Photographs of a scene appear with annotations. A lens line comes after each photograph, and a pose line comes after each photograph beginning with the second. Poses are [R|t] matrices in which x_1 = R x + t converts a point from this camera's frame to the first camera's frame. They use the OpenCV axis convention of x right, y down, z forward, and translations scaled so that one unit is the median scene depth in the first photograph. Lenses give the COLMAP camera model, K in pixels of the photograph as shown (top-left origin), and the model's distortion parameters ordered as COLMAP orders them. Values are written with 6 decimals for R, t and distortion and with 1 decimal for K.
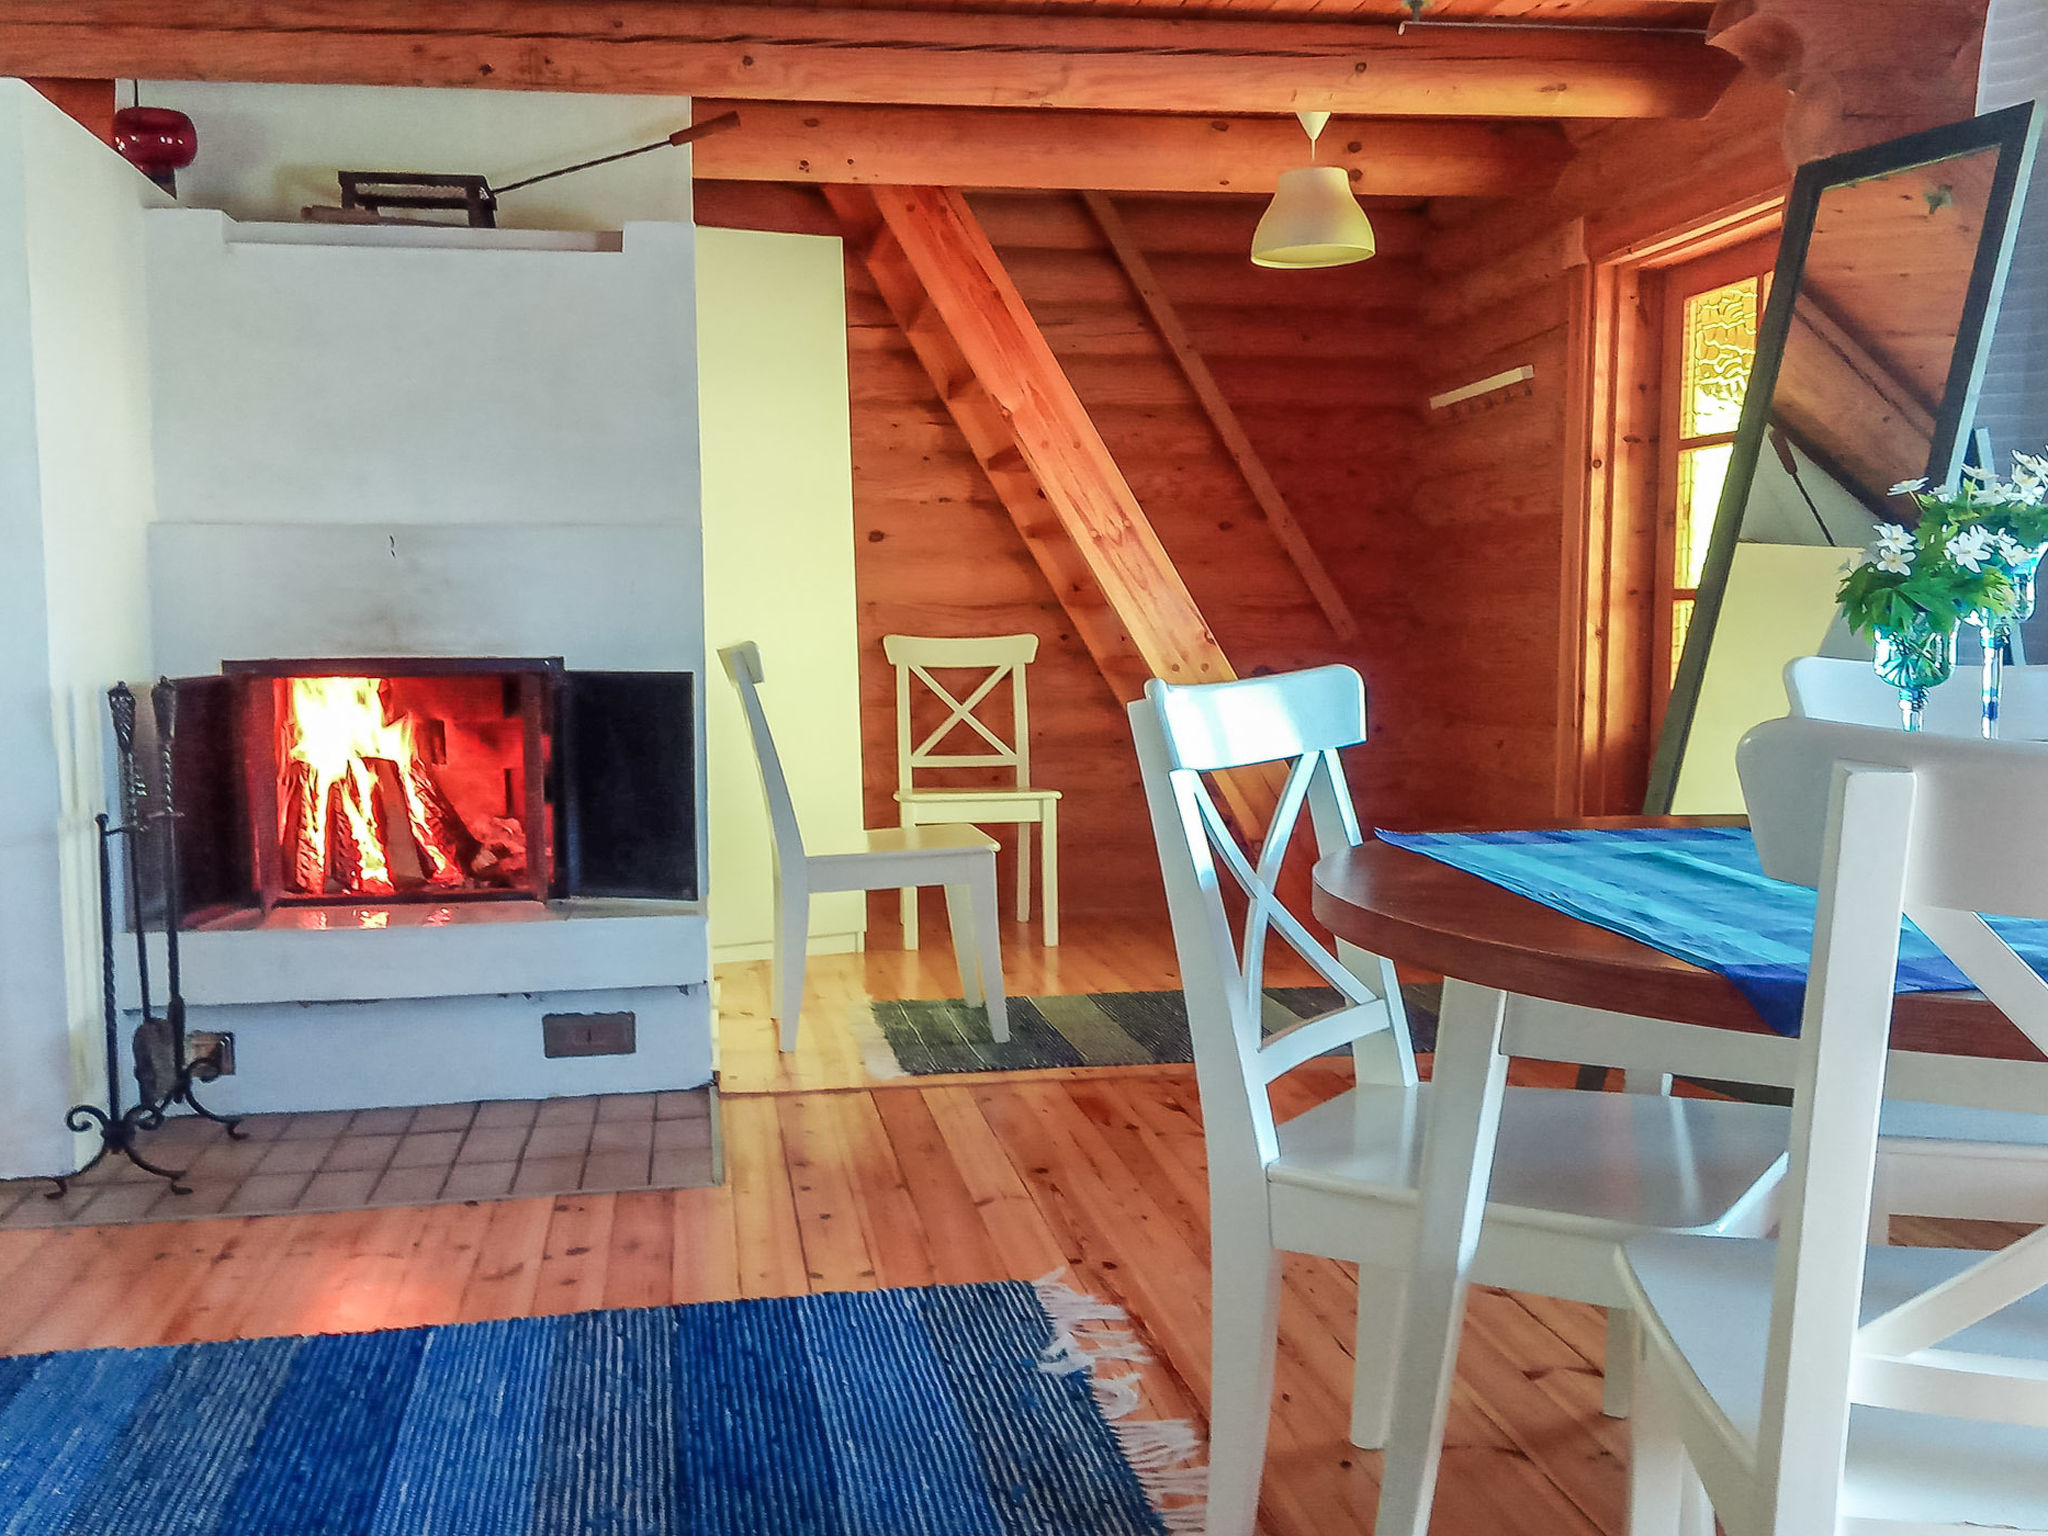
lens RADIAL K [[1660.9, 0, 1024.0], [0, 1660.9, 768.0], [0, 0, 1]] dist [-0.034065, -0.003675]
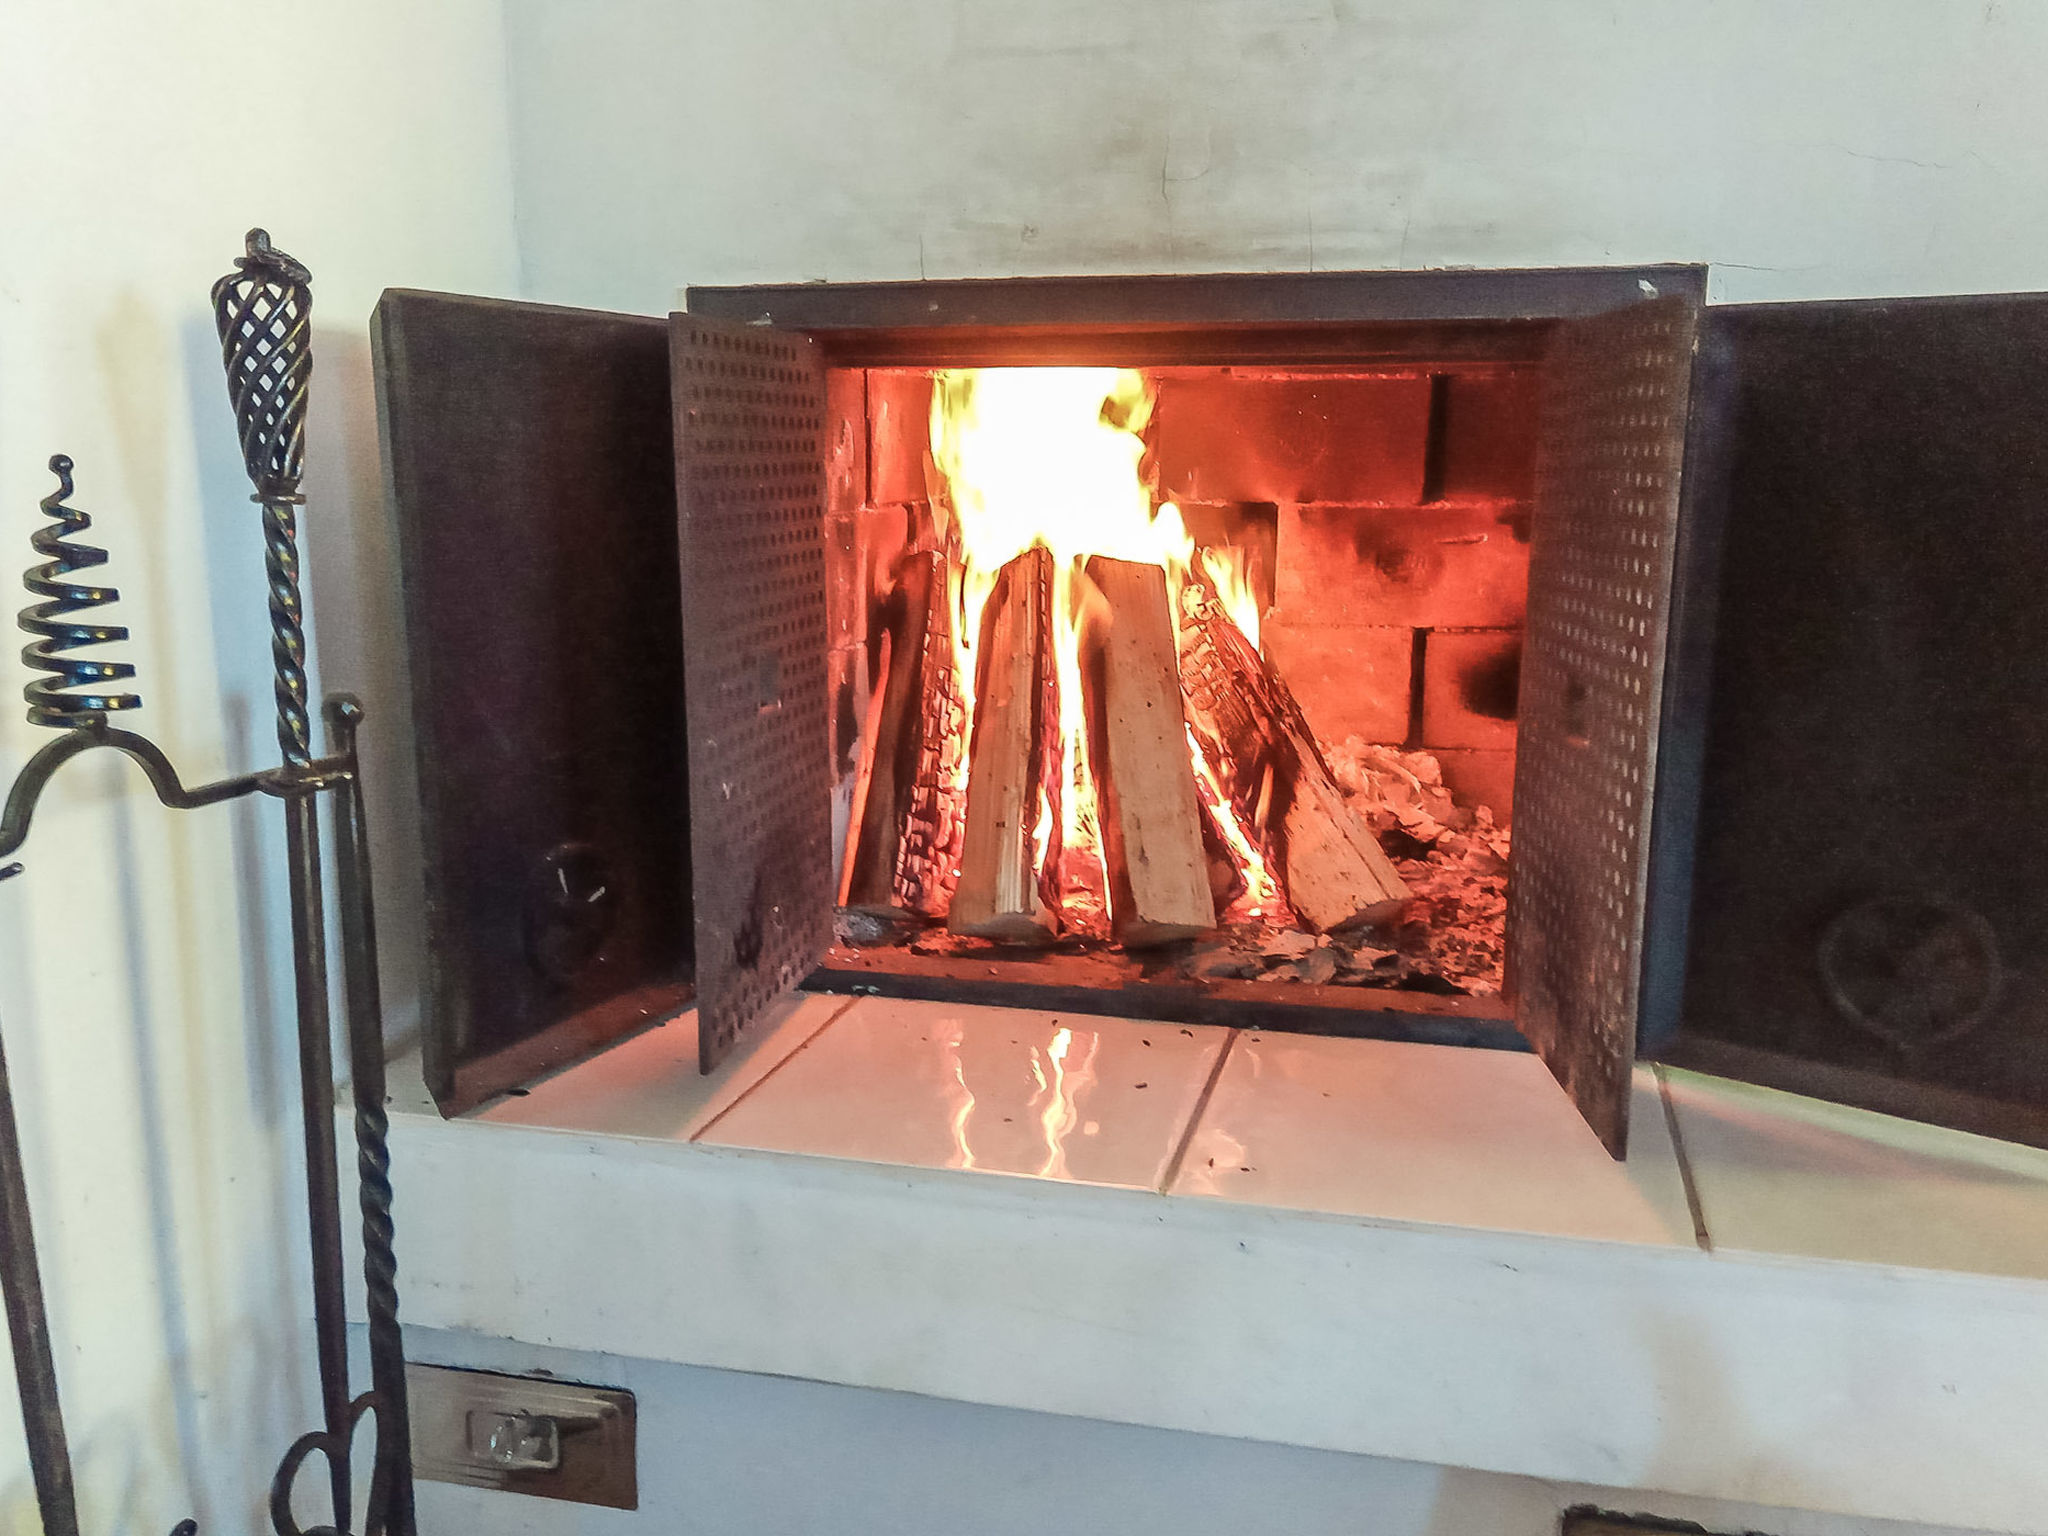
lens RADIAL K [[1660.9, 0, 1024.0], [0, 1660.9, 768.0], [0, 0, 1]] dist [-0.034065, -0.003675]
pose [[0.893964, 0.090307, -0.438945, -0.246643], [-0.049916, 0.993456, 0.102732, -0.002777], [0.445350, -0.069928, 0.892622, 0.673045]]
